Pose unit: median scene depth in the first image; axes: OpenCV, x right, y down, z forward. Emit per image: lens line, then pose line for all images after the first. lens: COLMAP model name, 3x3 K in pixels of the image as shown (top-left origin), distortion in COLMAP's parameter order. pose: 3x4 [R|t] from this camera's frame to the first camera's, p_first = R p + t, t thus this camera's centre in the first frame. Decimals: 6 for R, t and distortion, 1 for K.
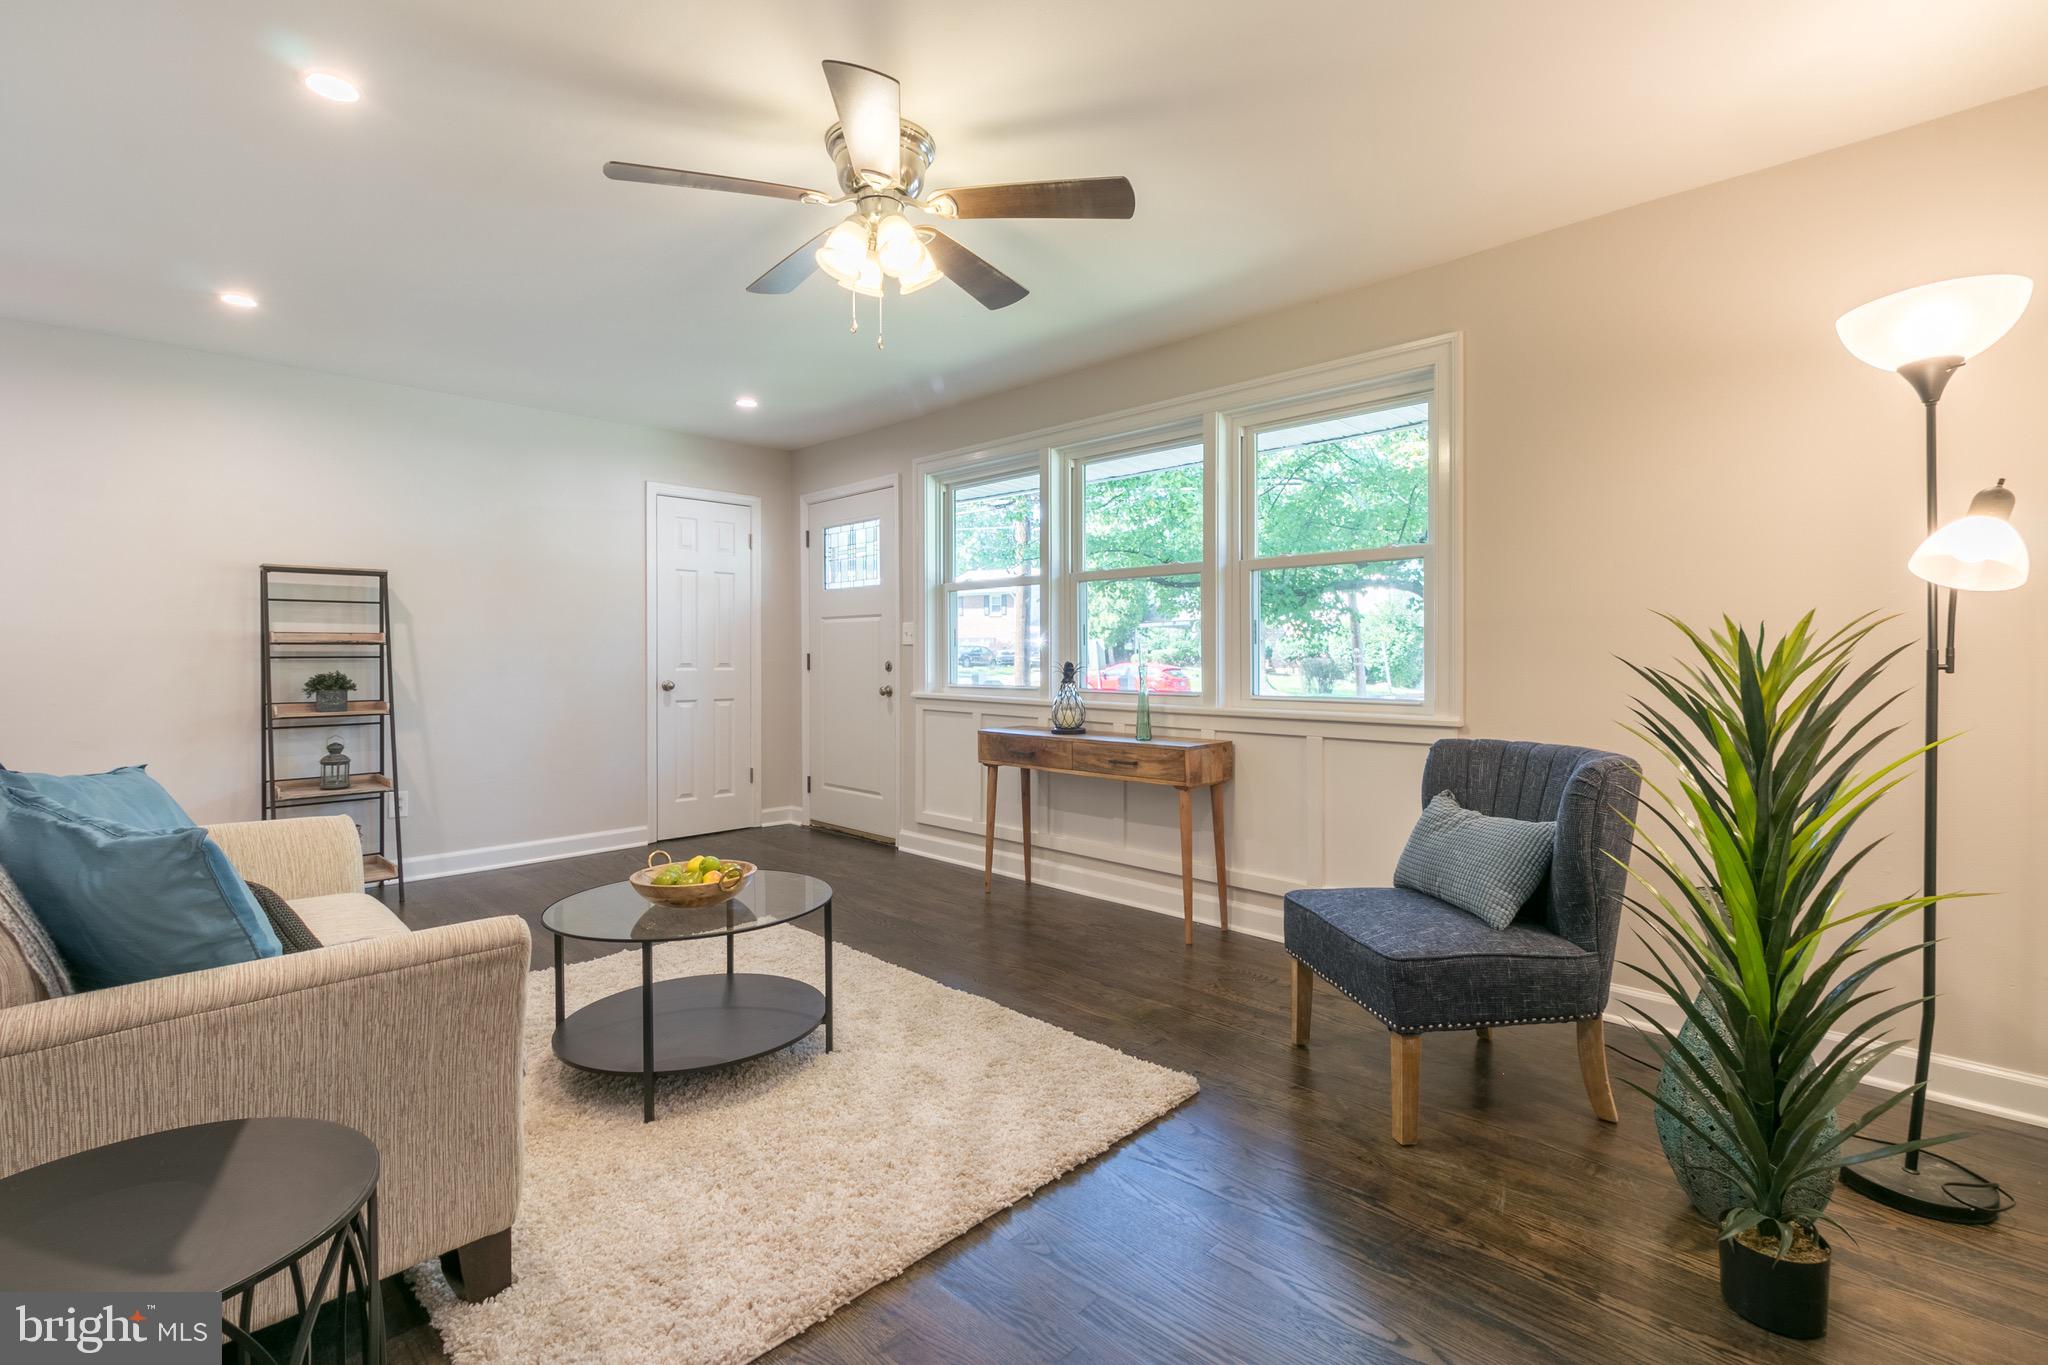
lens RADIAL K [[942.4, 0, 1018.1], [0, 942.4, 667.4], [0, 0, 1]] dist [0.006834, -0.001645]
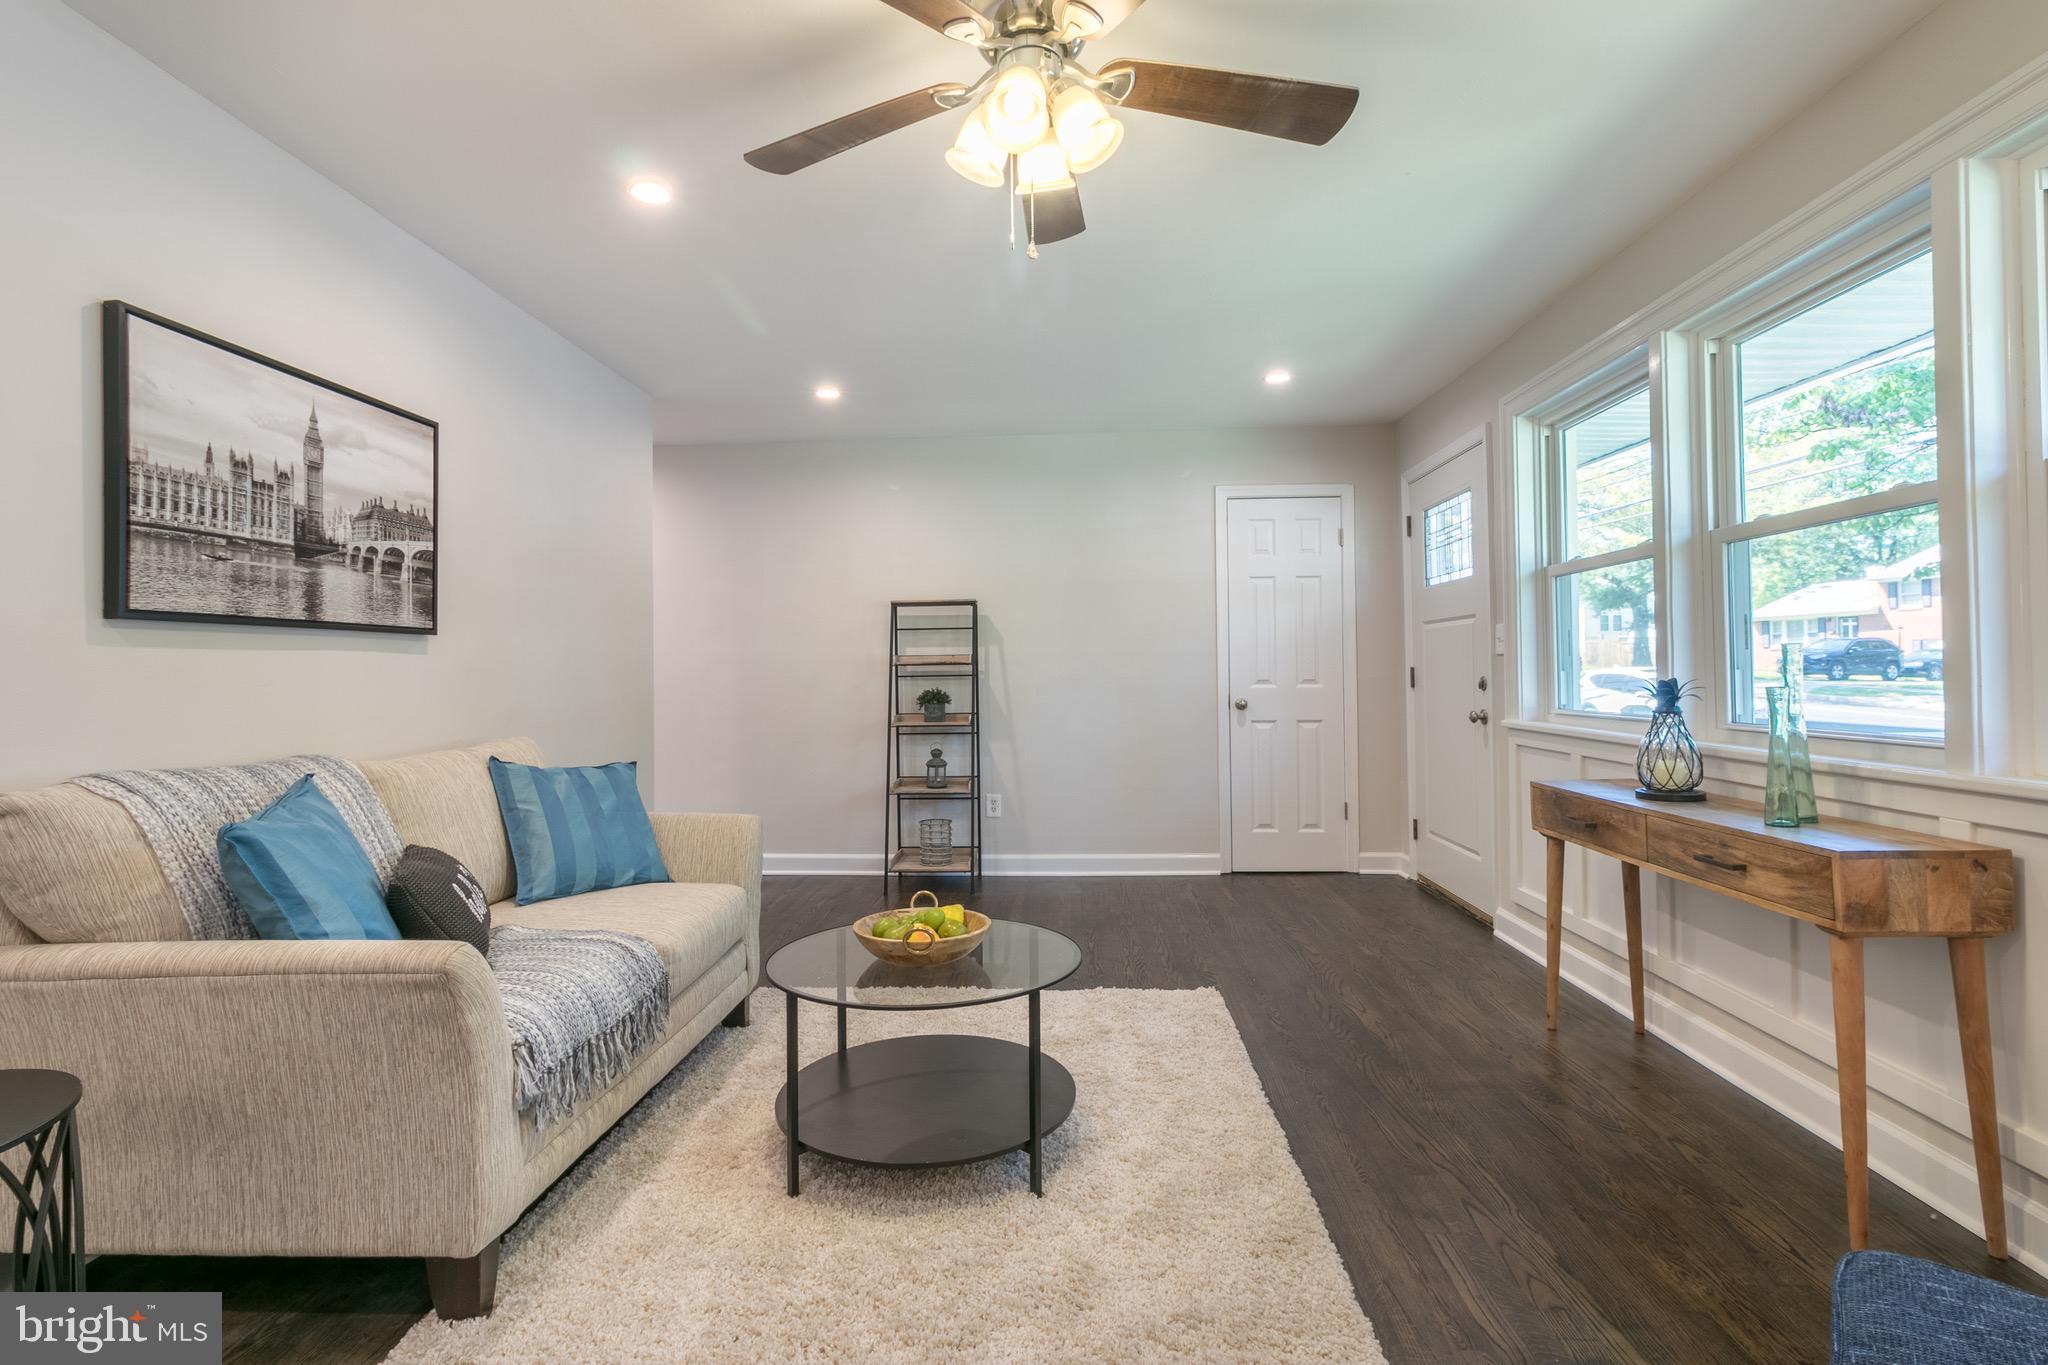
lens RADIAL K [[942.4, 0, 1014.6], [0, 942.4, 670.3], [0, 0, 1]] dist [0.006834, -0.001645]
pose [[0.665608, -0.008618, -0.746252, 0.217099], [0.000006, 0.999933, -0.011543, -0.004056], [0.746302, 0.007679, 0.665563, 0.283073]]
